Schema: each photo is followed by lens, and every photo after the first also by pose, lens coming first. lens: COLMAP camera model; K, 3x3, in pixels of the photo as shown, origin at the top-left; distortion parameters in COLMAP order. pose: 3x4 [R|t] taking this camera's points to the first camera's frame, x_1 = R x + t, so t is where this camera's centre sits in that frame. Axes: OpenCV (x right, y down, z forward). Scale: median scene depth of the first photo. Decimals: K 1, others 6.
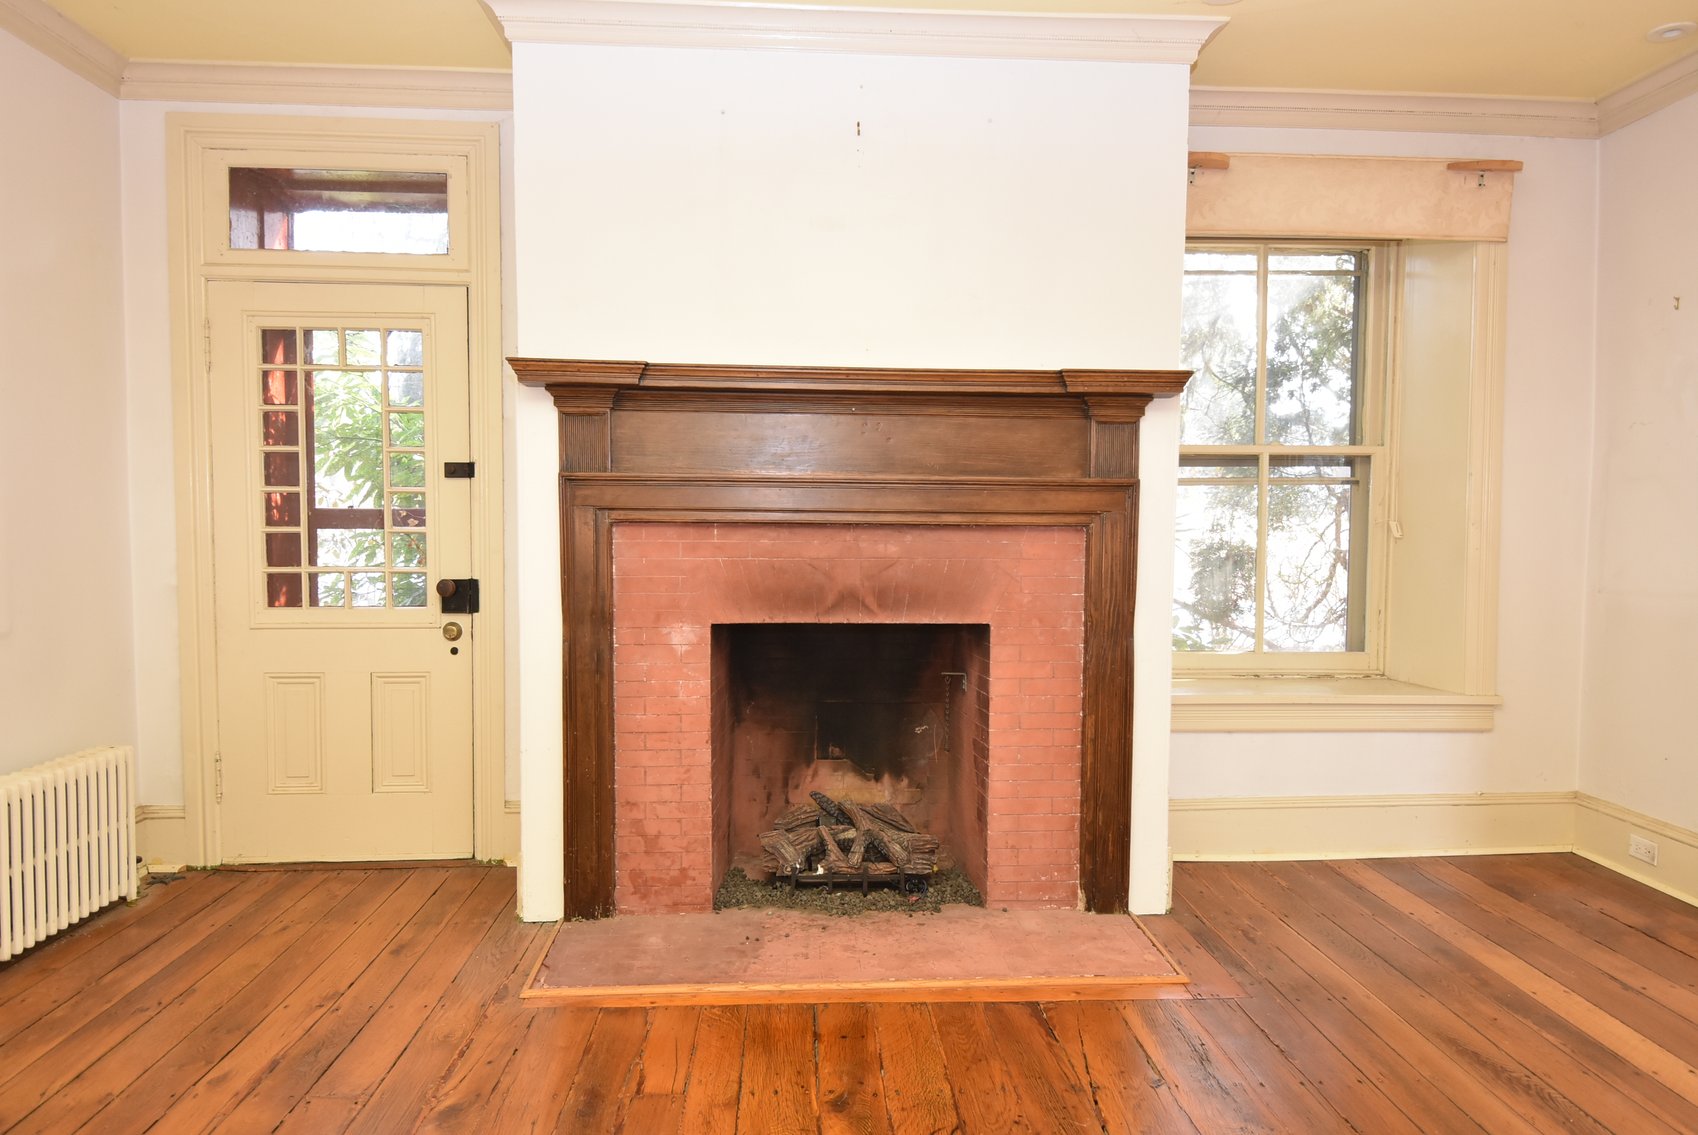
lens RADIAL K [[1098.8, 0, 849.0], [0, 1098.8, 567.5], [0, 0, 1]] dist [0.066603, -0.073942]
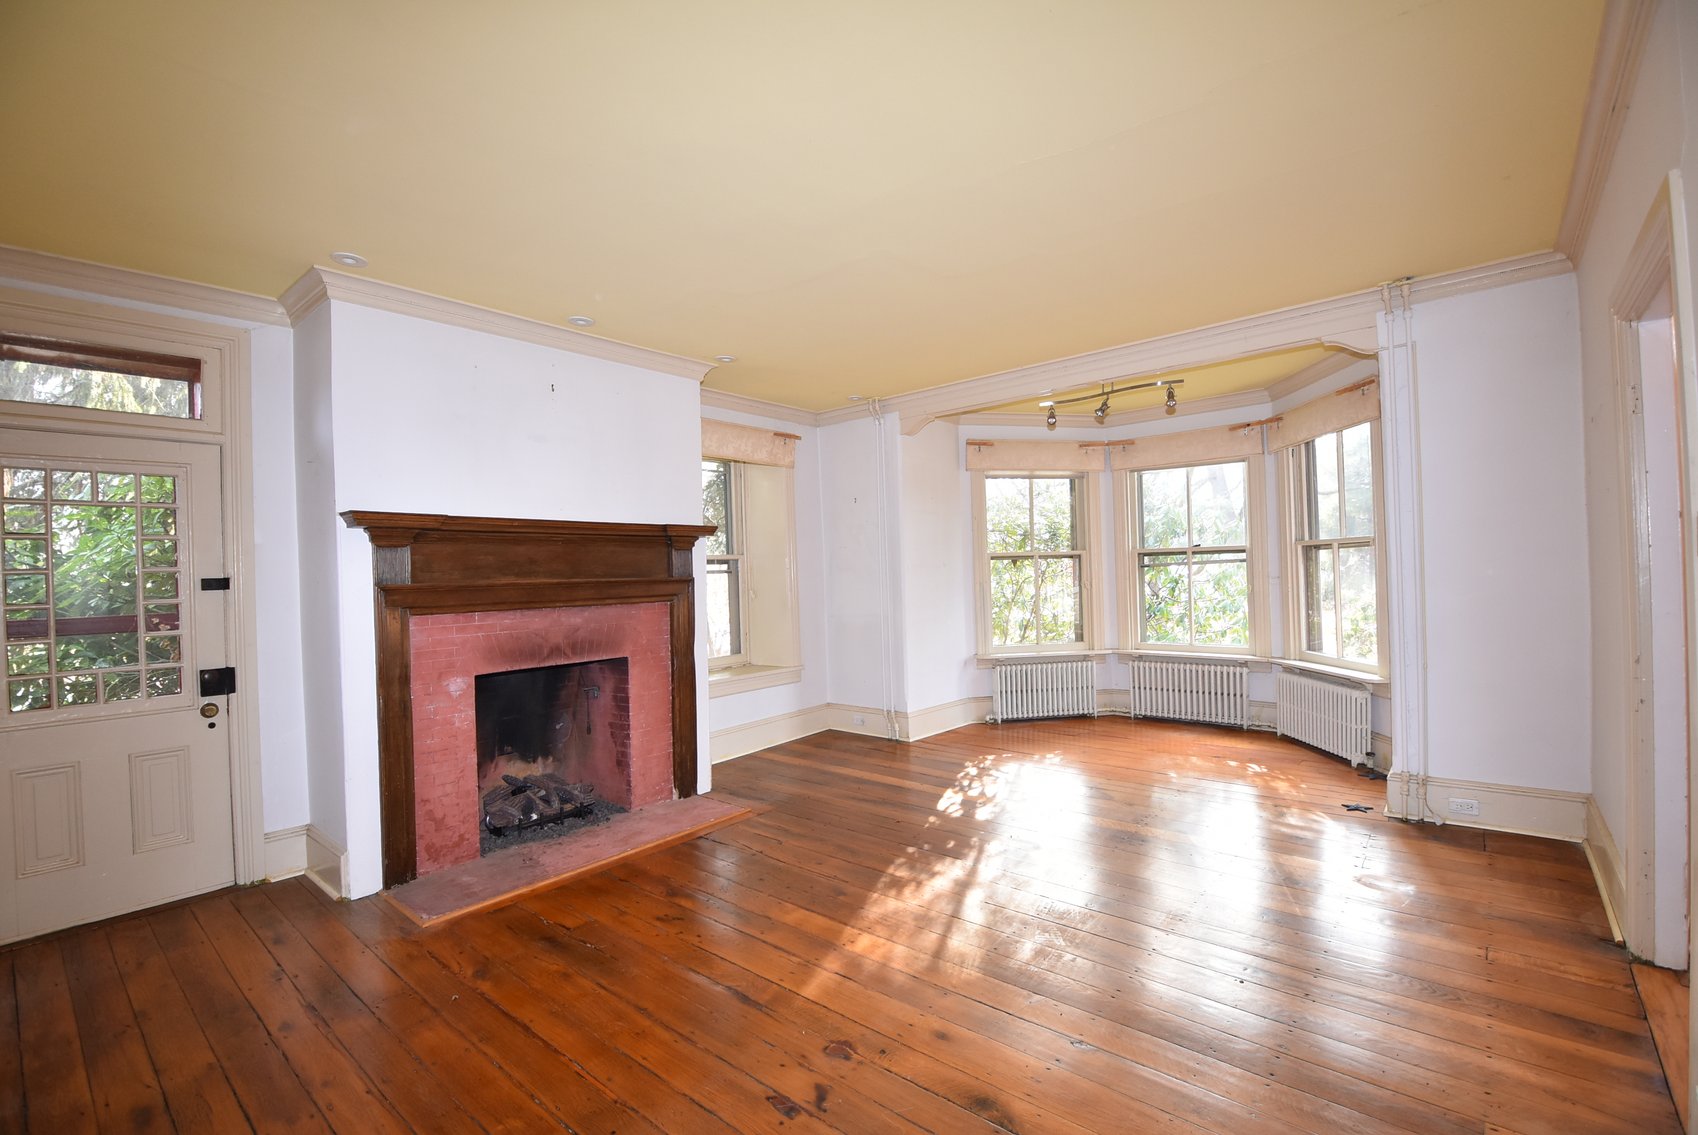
lens RADIAL K [[748.1, 0, 849.0], [0, 748.1, 567.5], [0, 0, 1]] dist [0.026375, -0.033929]
pose [[0.686574, -0.021823, 0.726733, -0.534644], [0.066765, 0.997218, -0.033131, -0.032150], [-0.723988, 0.071267, 0.686121, -0.152143]]
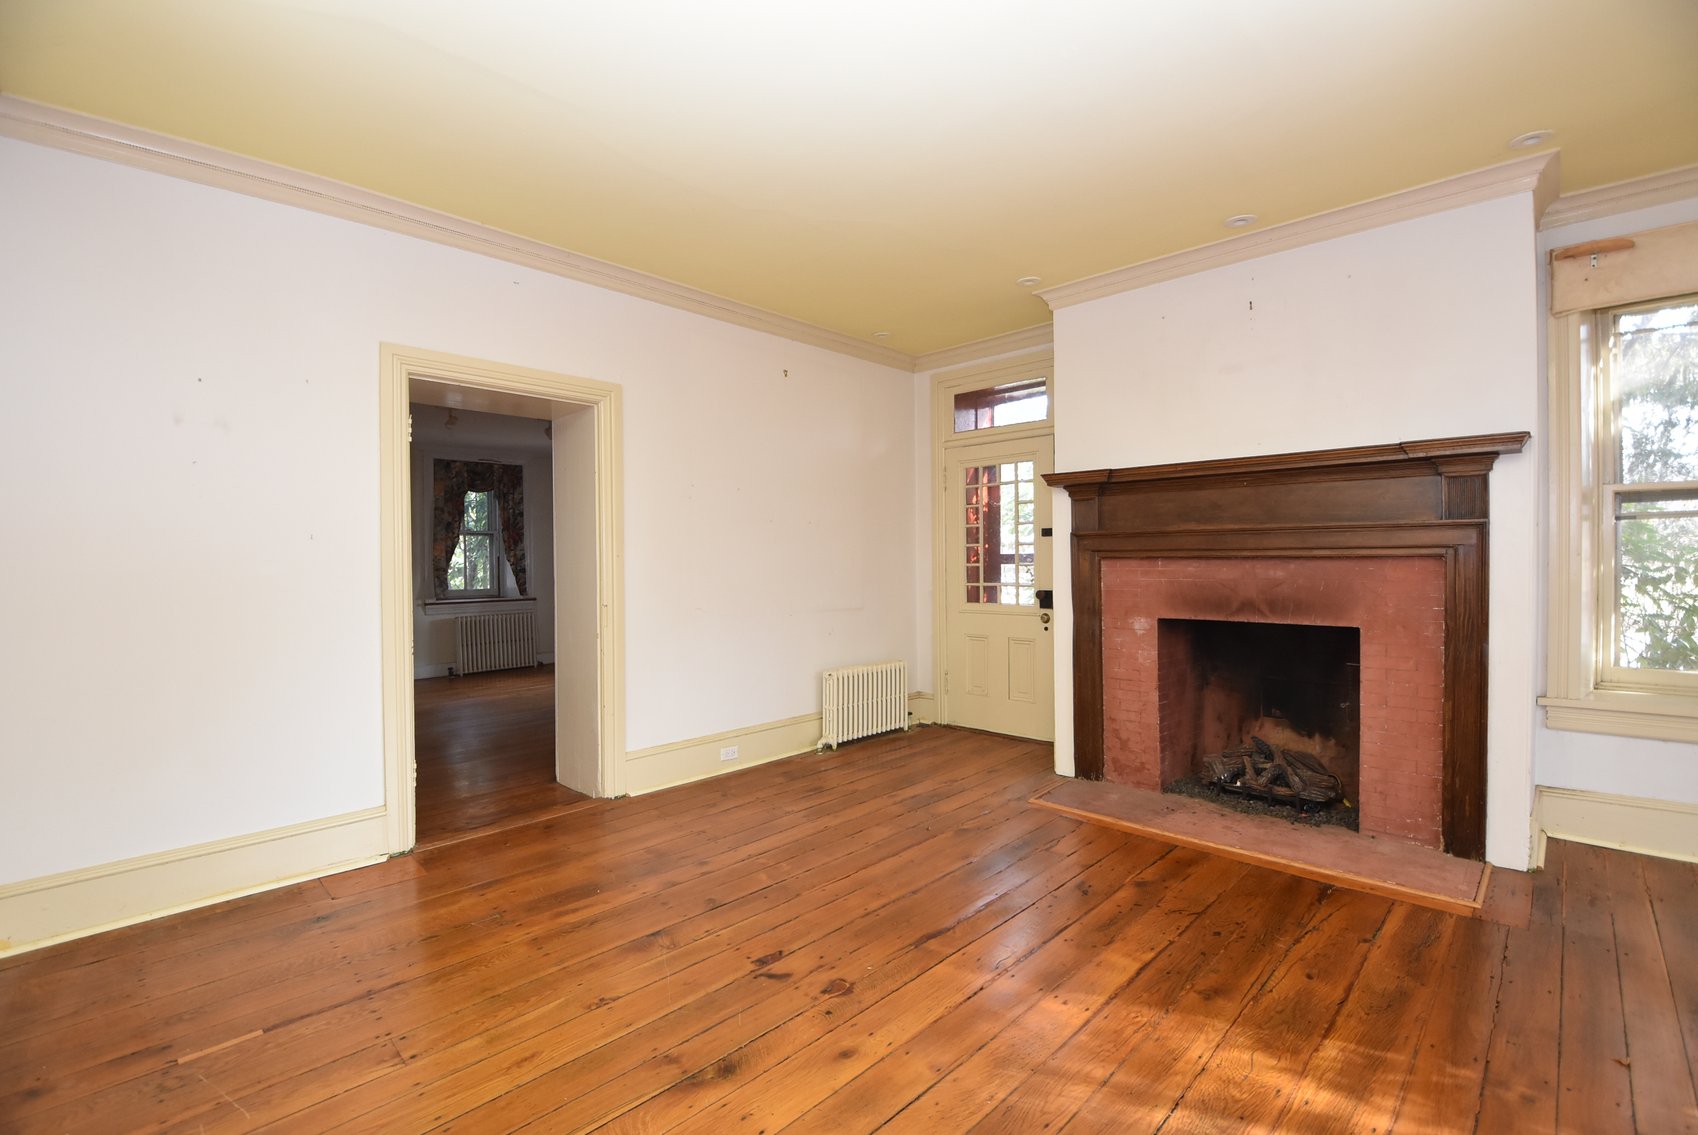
lens RADIAL K [[748.1, 0, 849.0], [0, 748.1, 567.5], [0, 0, 1]] dist [0.026375, -0.033929]
pose [[0.682309, -0.005202, -0.731045, 0.383047], [-0.020570, 0.999442, -0.026311, 0.013714], [0.730774, 0.032989, 0.681822, -0.120568]]
